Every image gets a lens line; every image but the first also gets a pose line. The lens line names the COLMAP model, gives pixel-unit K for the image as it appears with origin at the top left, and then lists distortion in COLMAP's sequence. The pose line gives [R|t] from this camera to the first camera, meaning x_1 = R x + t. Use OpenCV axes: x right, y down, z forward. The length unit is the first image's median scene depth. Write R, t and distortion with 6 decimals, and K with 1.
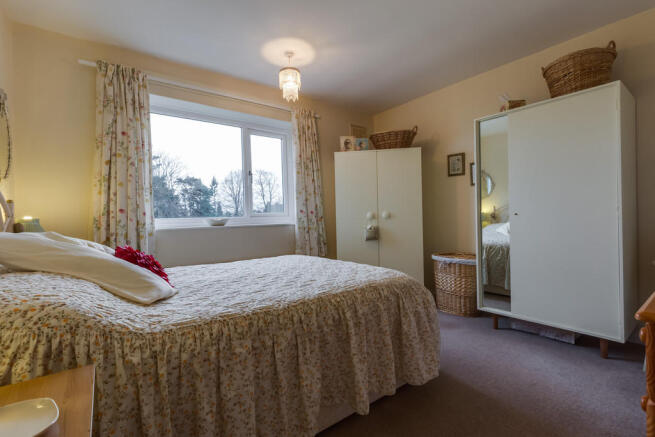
lens RADIAL K [[294.0, 0, 328.4], [0, 294.0, 216.7], [0, 0, 1]] dist [0.001692, -0.000172]
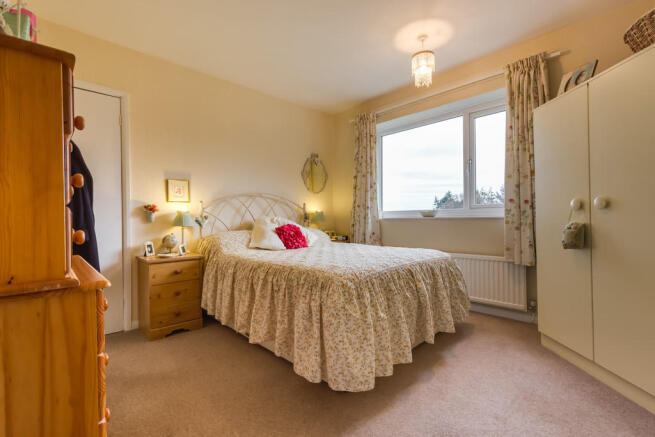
lens RADIAL K [[294.0, 0, 328.4], [0, 294.0, 216.7], [0, 0, 1]] dist [0.001692, -0.000172]
pose [[0.113429, 0.018001, -0.993383, 0.676509], [0.007494, 0.999792, 0.018972, 0.005620], [0.993518, -0.009596, 0.113271, 0.497784]]
